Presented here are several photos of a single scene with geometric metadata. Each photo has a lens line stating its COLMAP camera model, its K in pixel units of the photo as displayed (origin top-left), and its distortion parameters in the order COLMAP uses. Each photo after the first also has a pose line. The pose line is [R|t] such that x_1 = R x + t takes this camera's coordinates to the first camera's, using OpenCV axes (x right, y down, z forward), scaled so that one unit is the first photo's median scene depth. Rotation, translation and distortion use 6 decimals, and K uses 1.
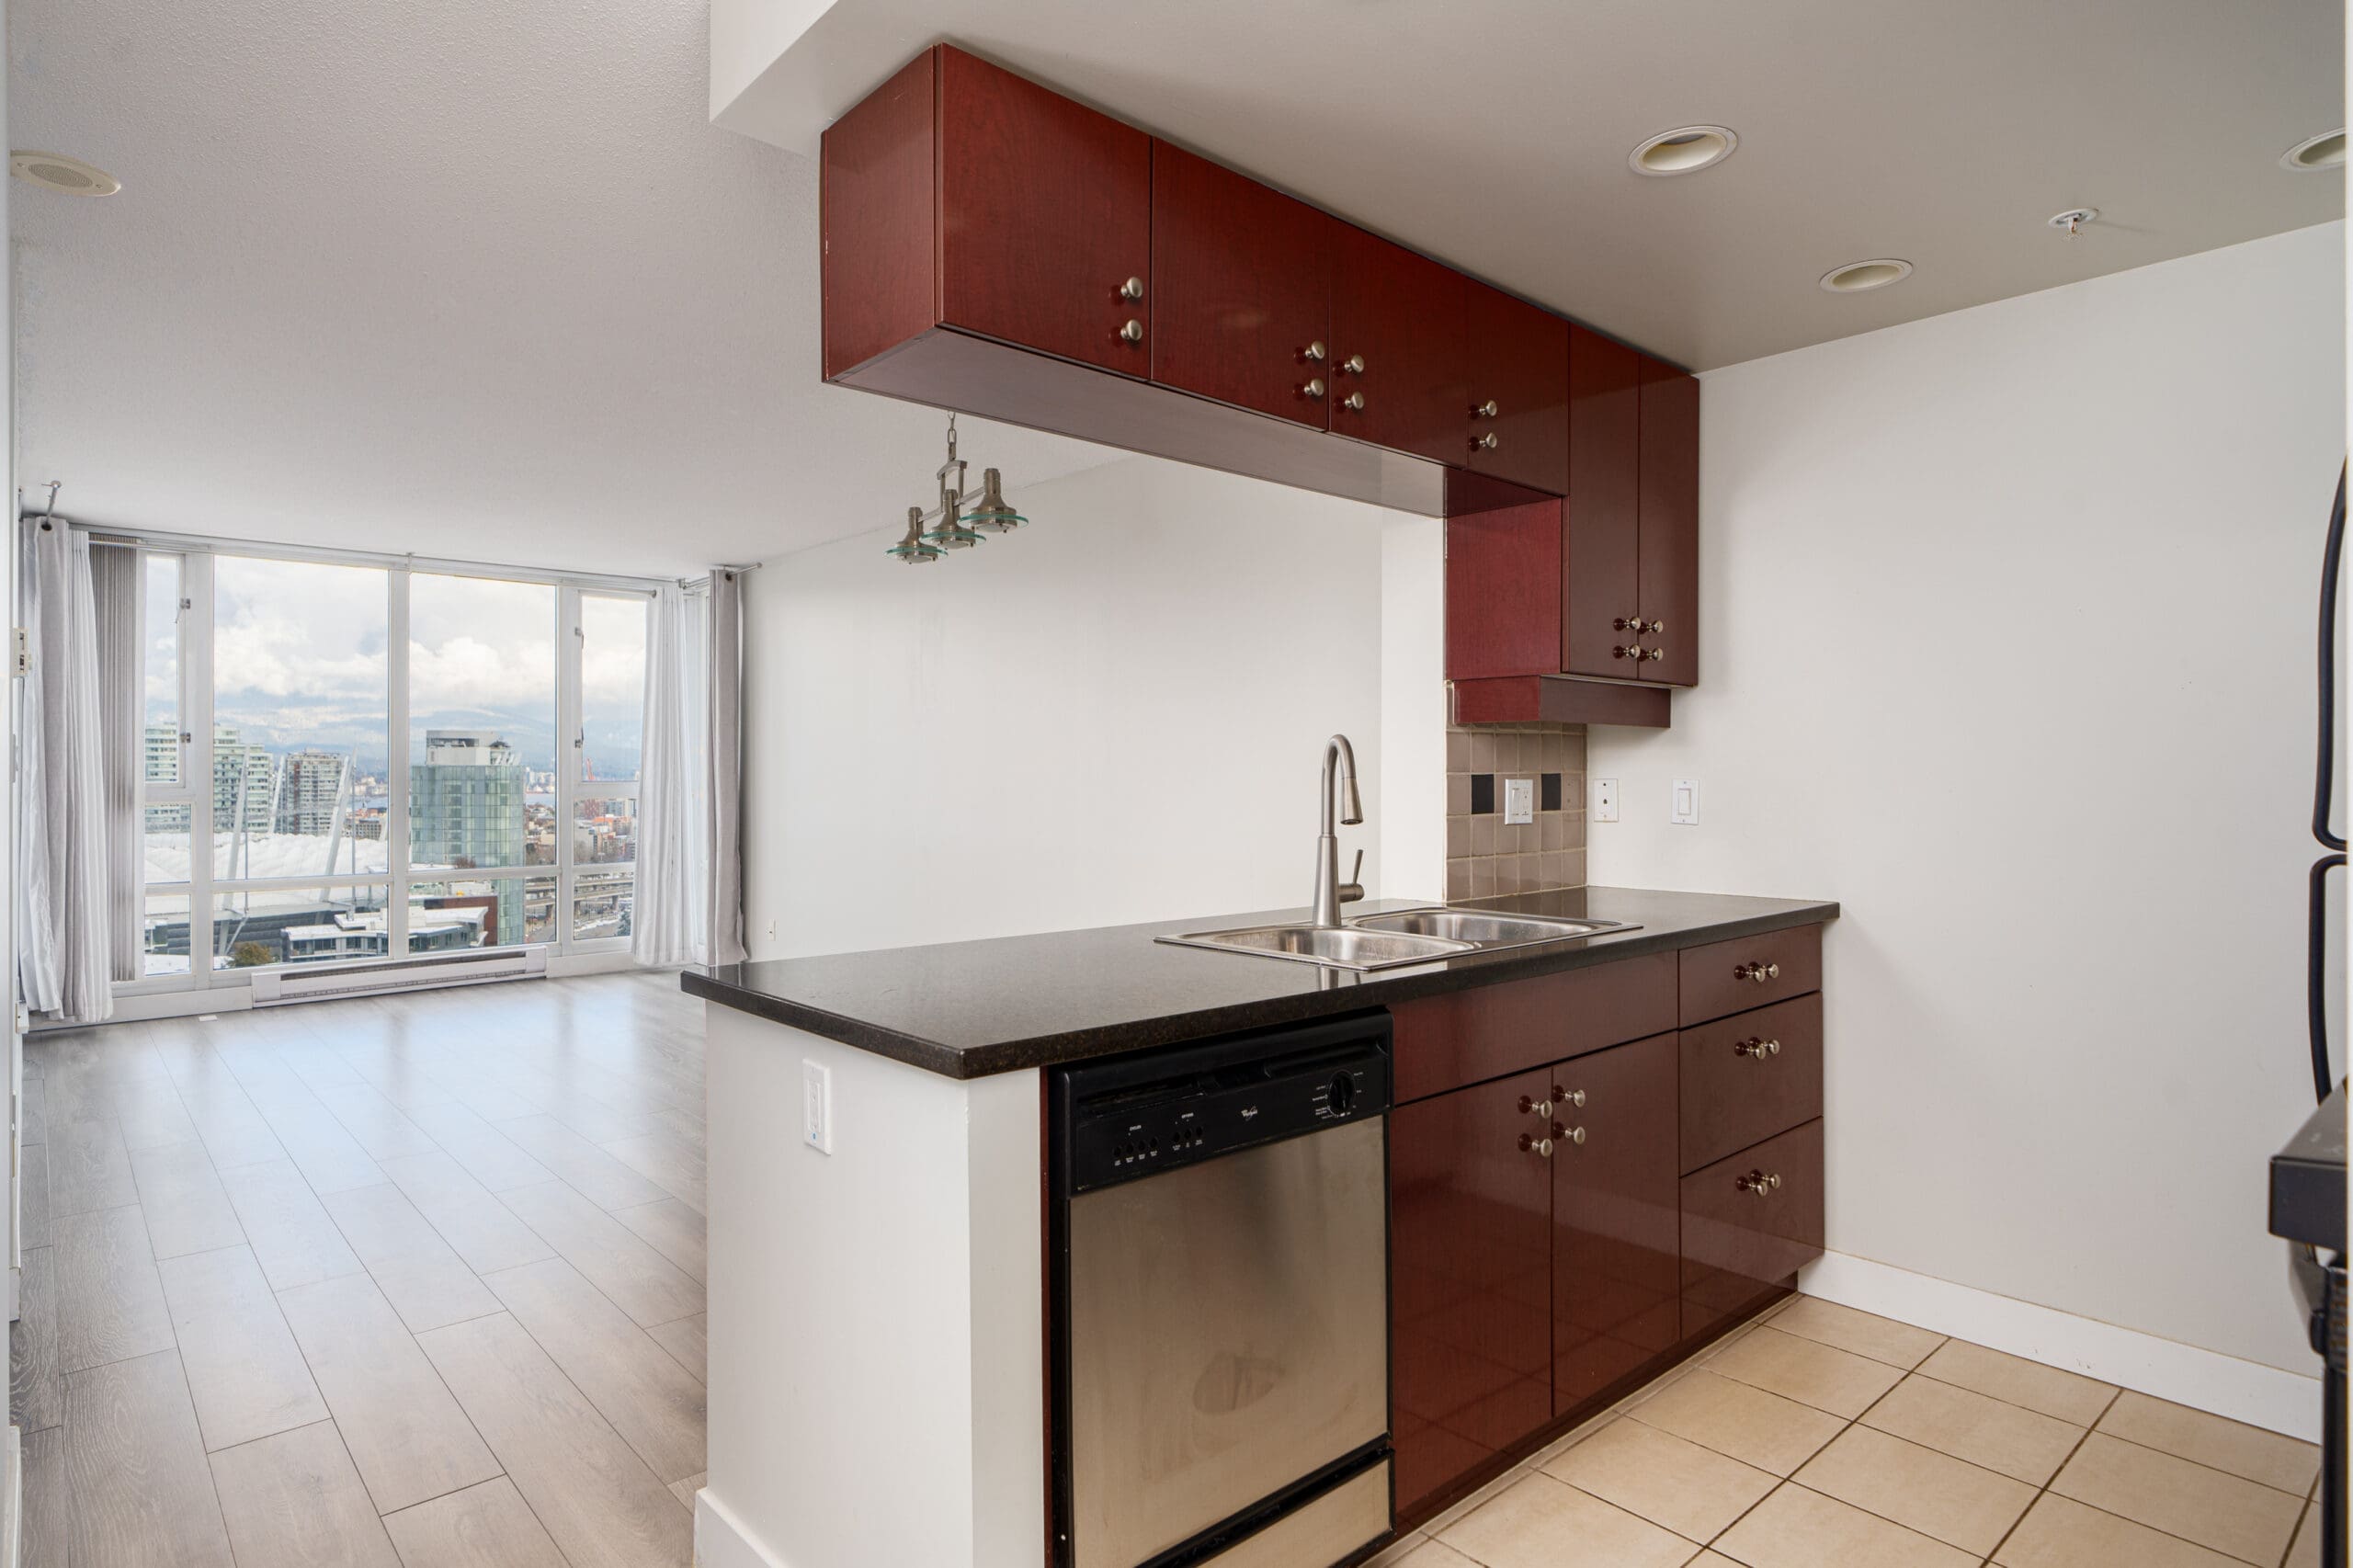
lens RADIAL K [[1314.9, 0, 1183.6], [0, 1314.9, 764.6], [0, 0, 1]] dist [0.017632, 0.000729]
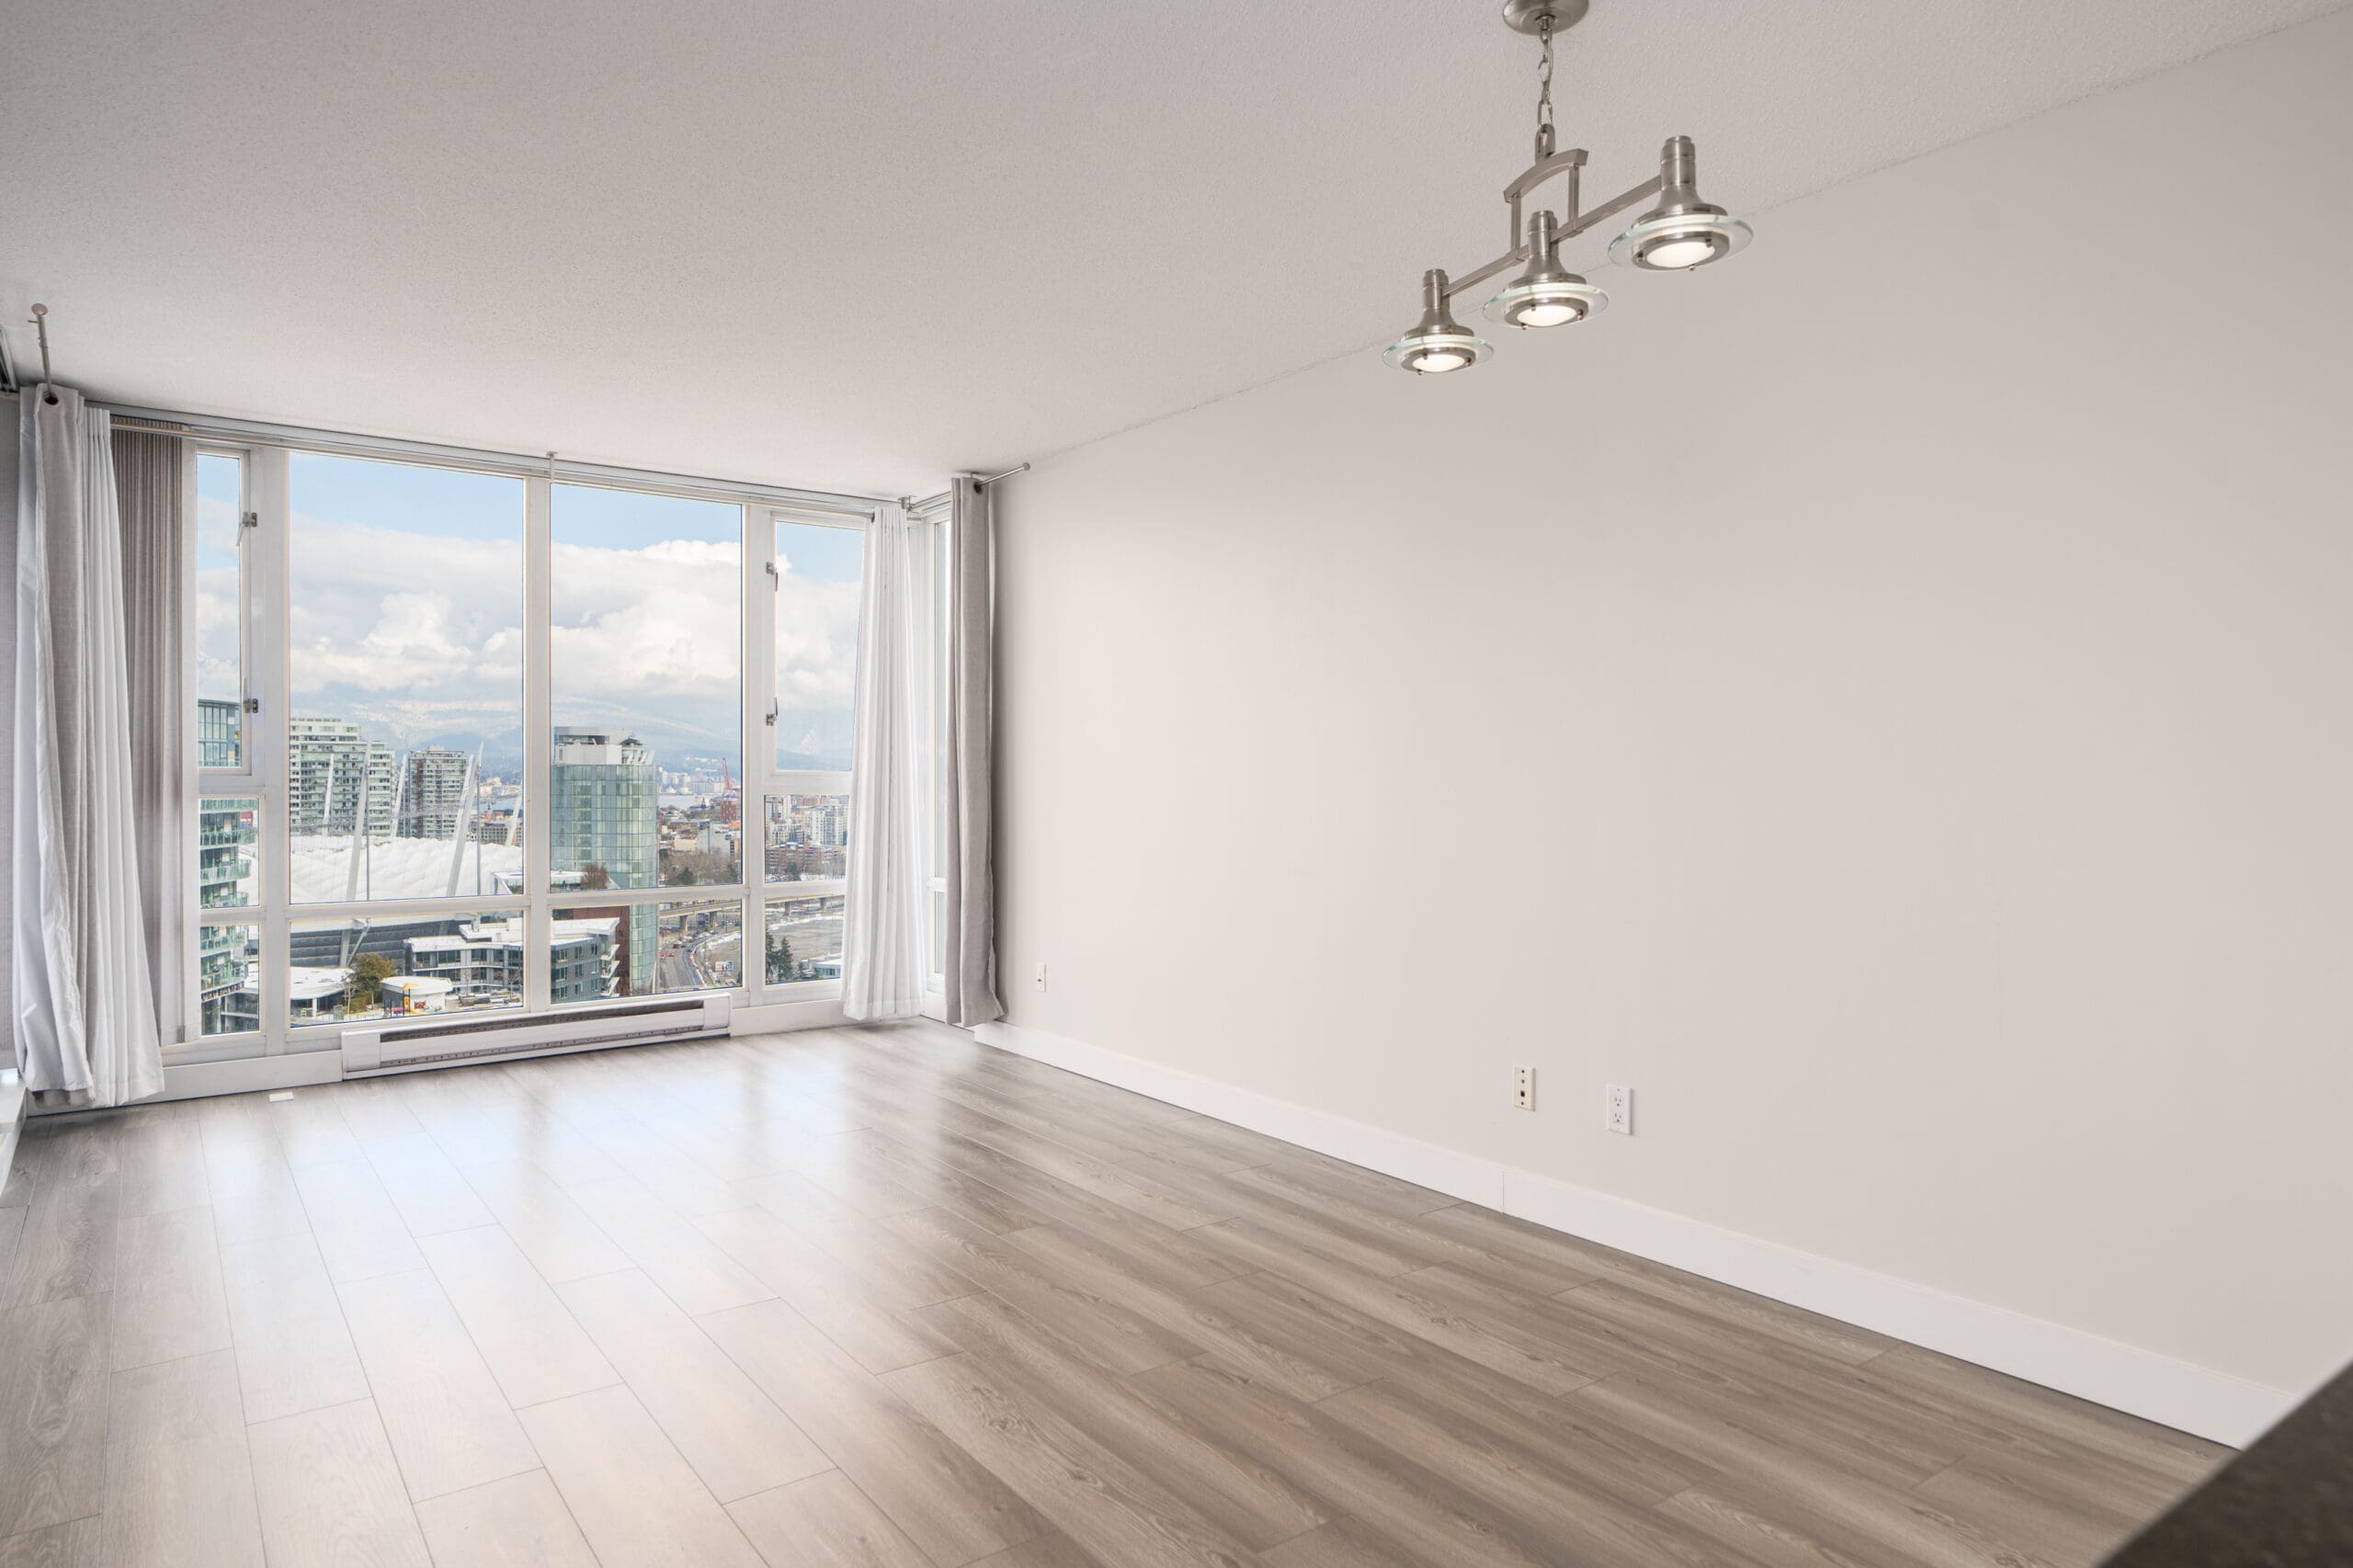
lens RADIAL K [[1450.9, 0, 1273.2], [0, 1450.9, 776.1], [0, 0, 1]] dist [0.031376, -0.000171]
pose [[0.998026, 0.002393, -0.062758, -0.072842], [-0.001939, 0.999972, 0.007287, 0.005170], [0.062774, -0.007151, 0.998002, 0.116847]]
